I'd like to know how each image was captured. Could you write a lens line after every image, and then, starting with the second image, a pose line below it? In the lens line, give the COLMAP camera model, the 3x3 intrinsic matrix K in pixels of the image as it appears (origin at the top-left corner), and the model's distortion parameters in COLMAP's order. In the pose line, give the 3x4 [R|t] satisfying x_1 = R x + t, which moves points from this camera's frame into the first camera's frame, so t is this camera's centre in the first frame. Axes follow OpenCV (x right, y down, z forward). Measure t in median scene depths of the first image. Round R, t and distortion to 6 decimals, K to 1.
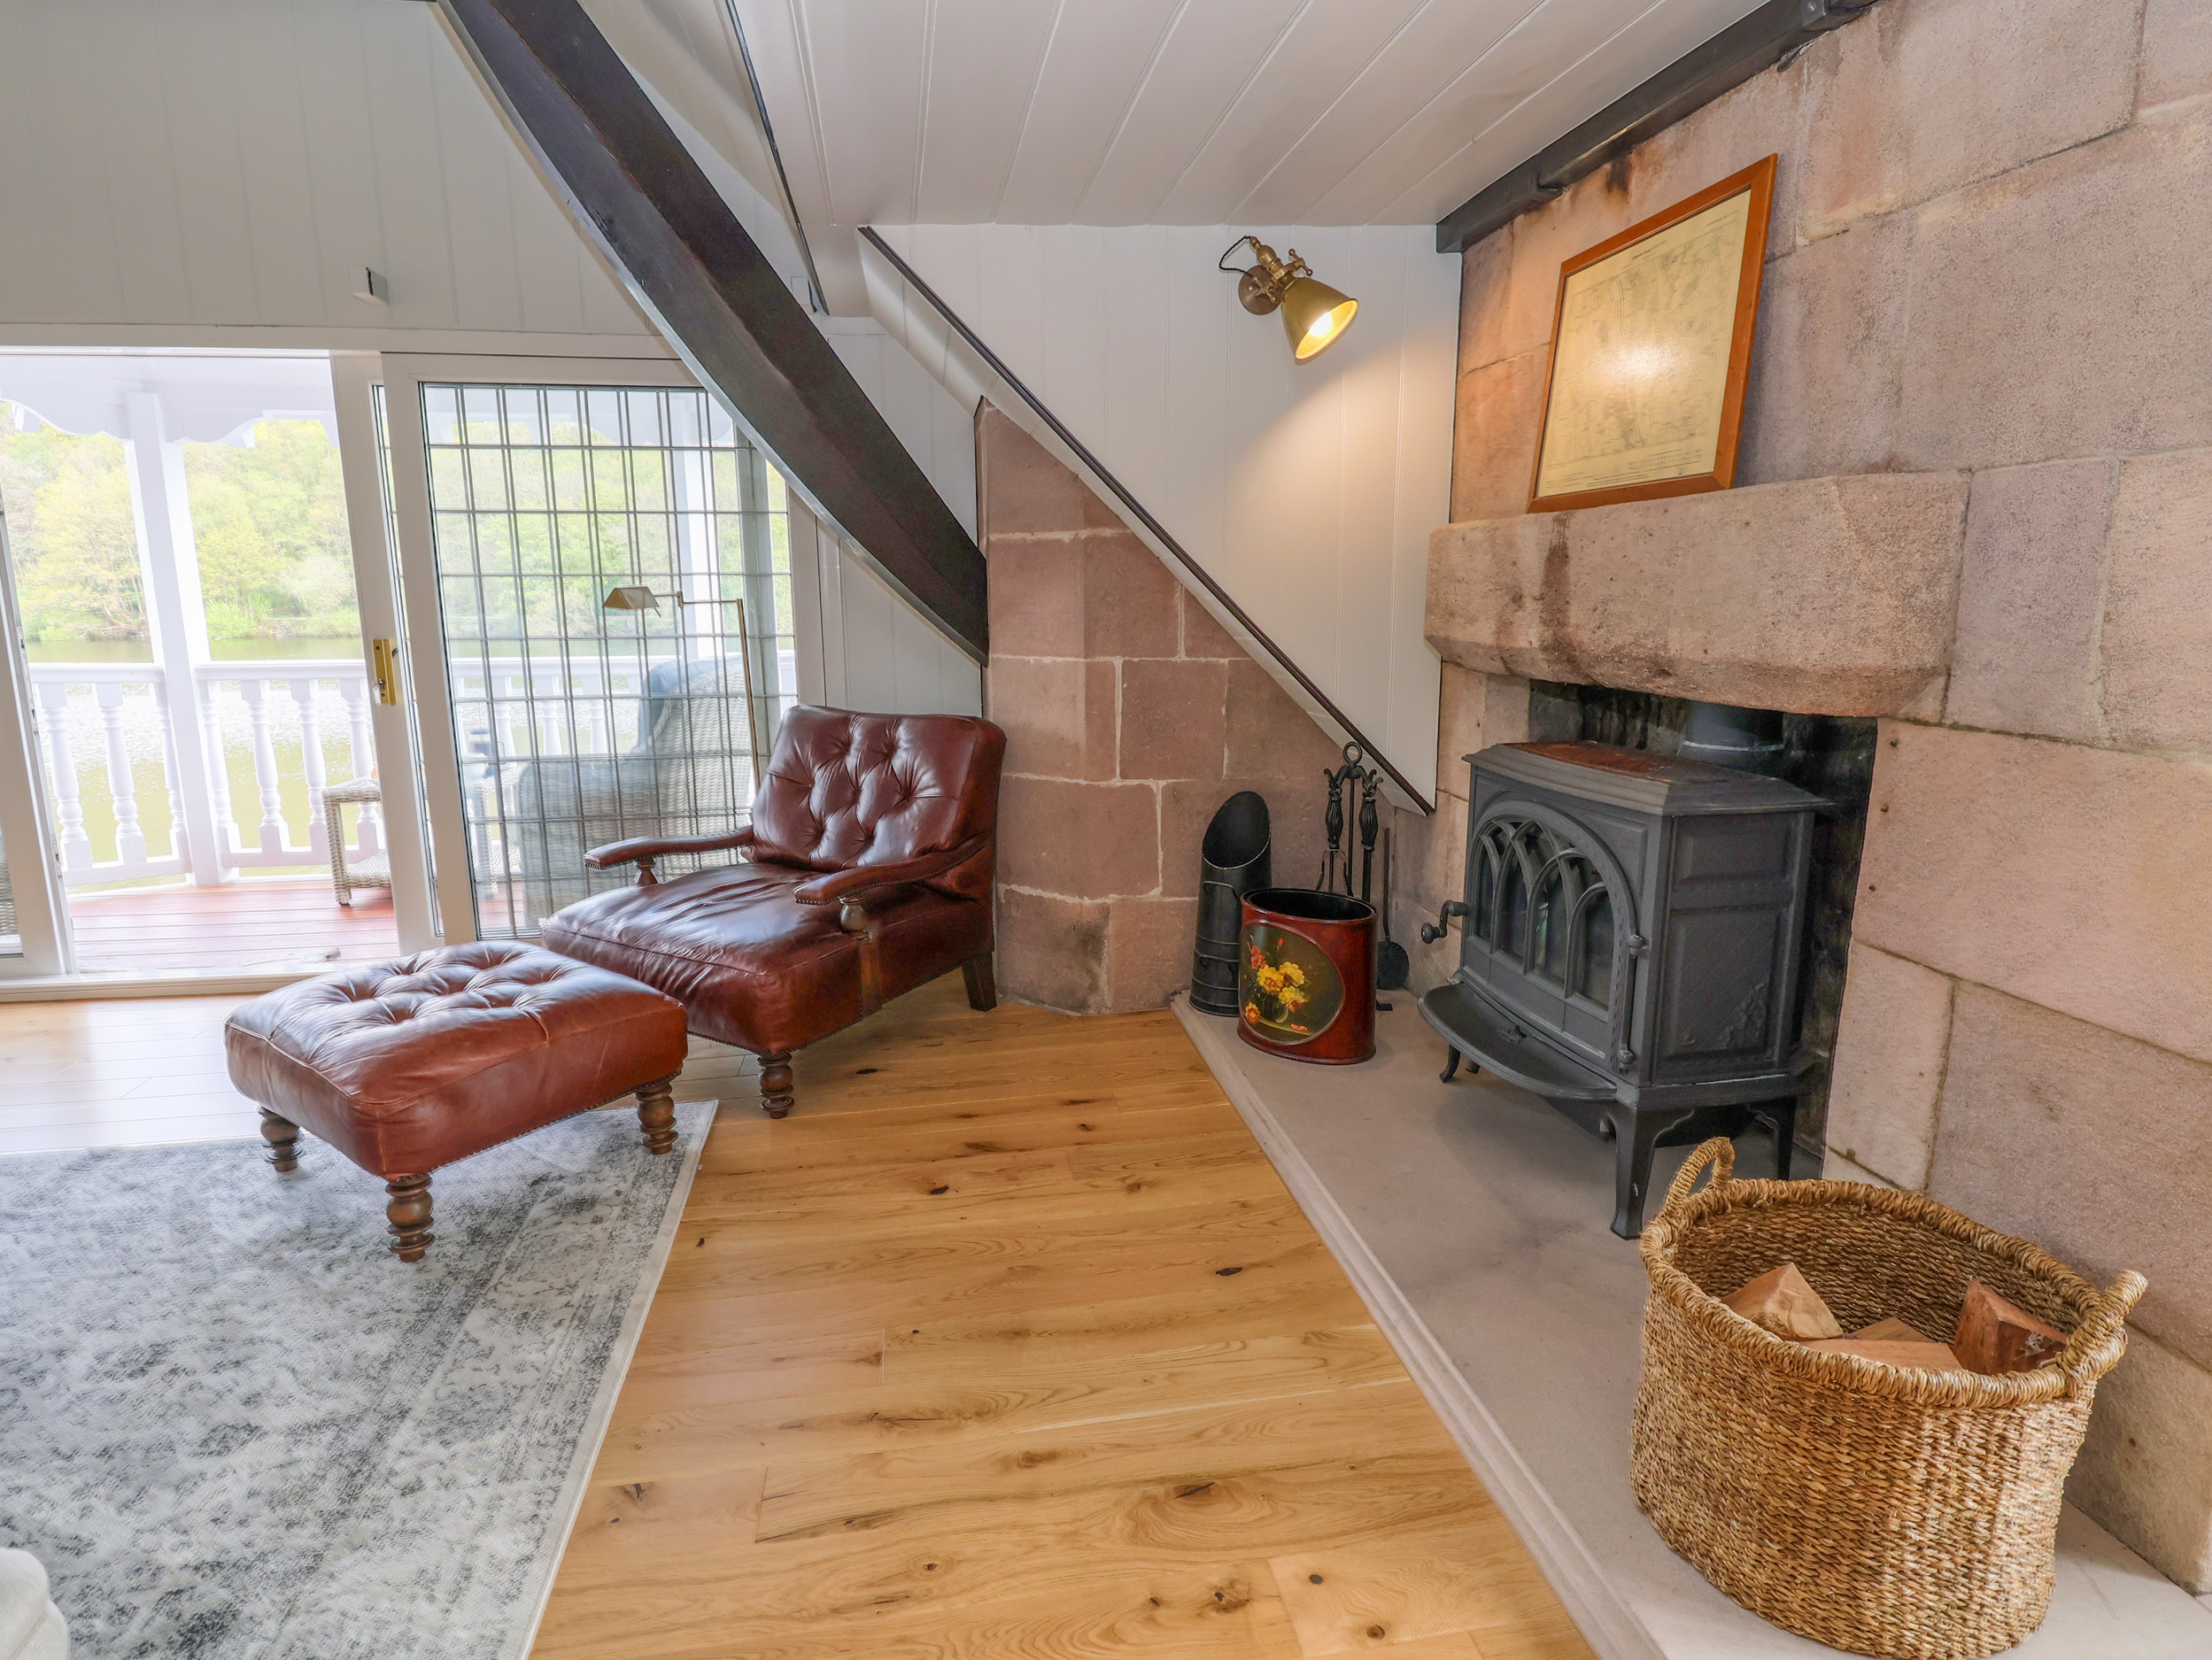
lens RADIAL K [[1162.8, 0, 1103.8], [0, 1162.8, 820.1], [0, 0, 1]] dist [-0.000396, -0.014016]
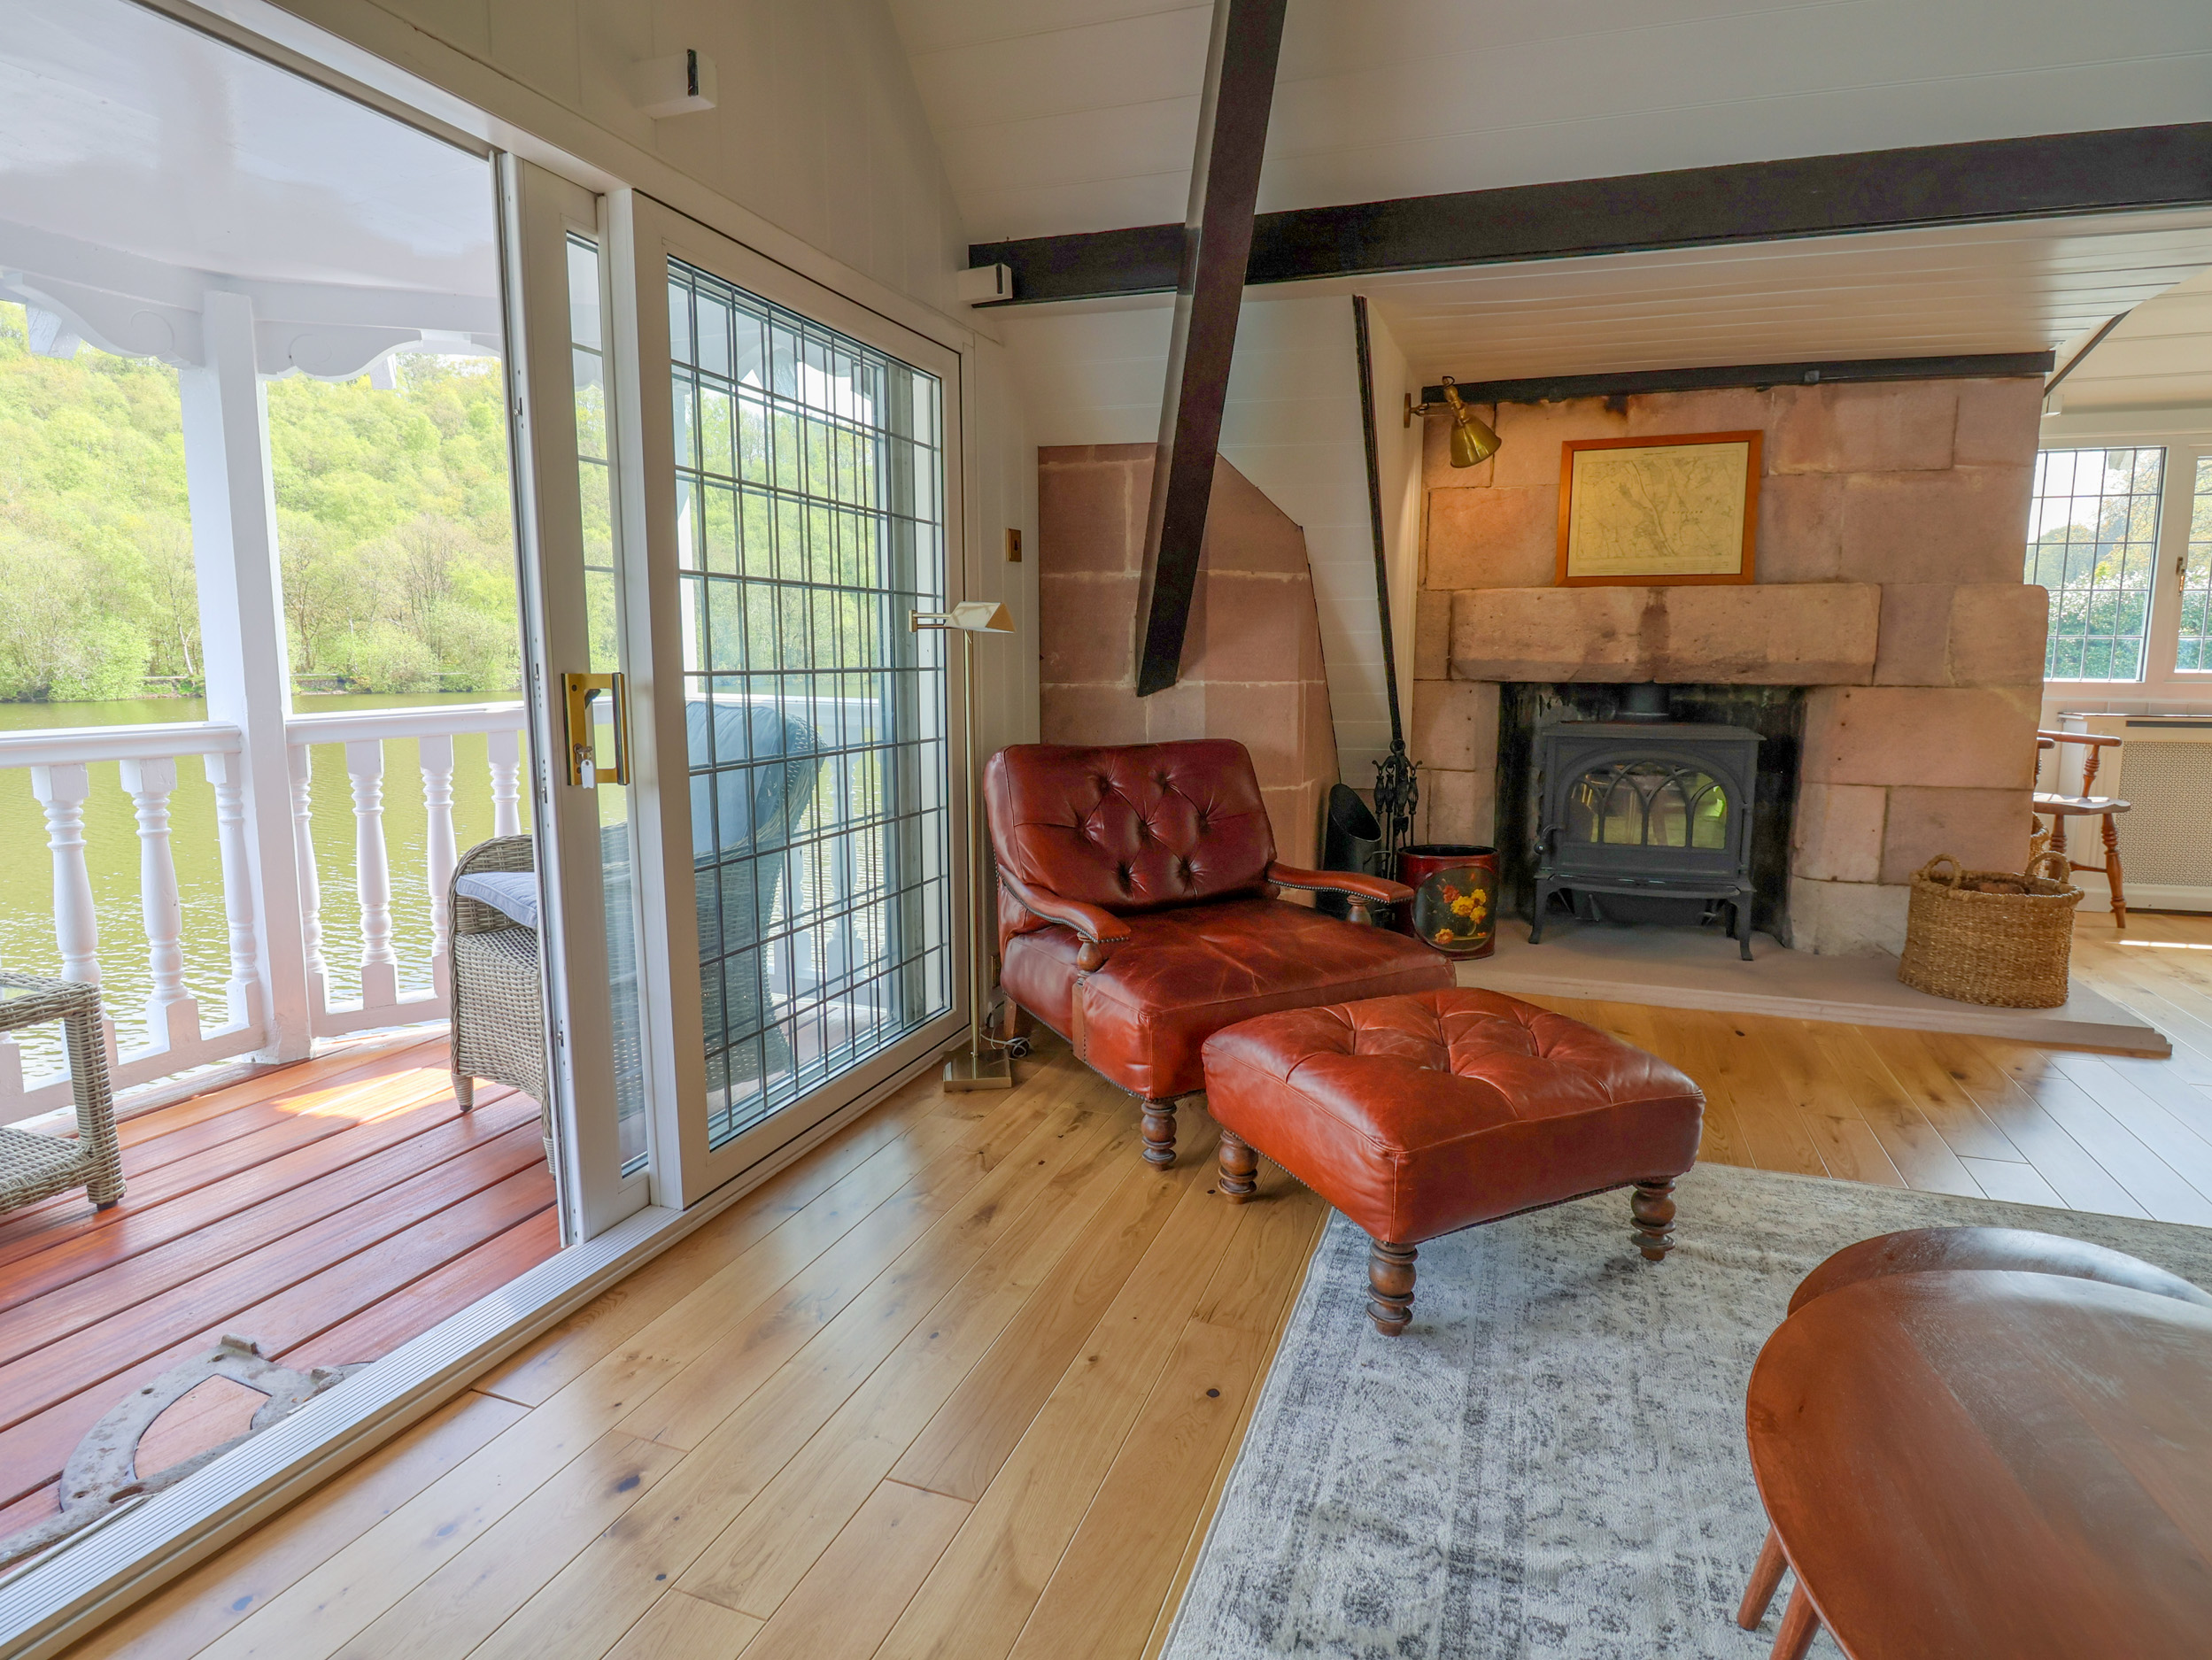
lens RADIAL K [[1180.9, 0, 1098.7], [0, 1180.9, 816.4], [0, 0, 1]] dist [0.001360, -0.014769]
pose [[0.509450, -0.109524, 0.853502, -1.427978], [0.157610, 0.986964, 0.032573, -0.093138], [-0.845943, 0.117926, 0.520071, 0.702111]]
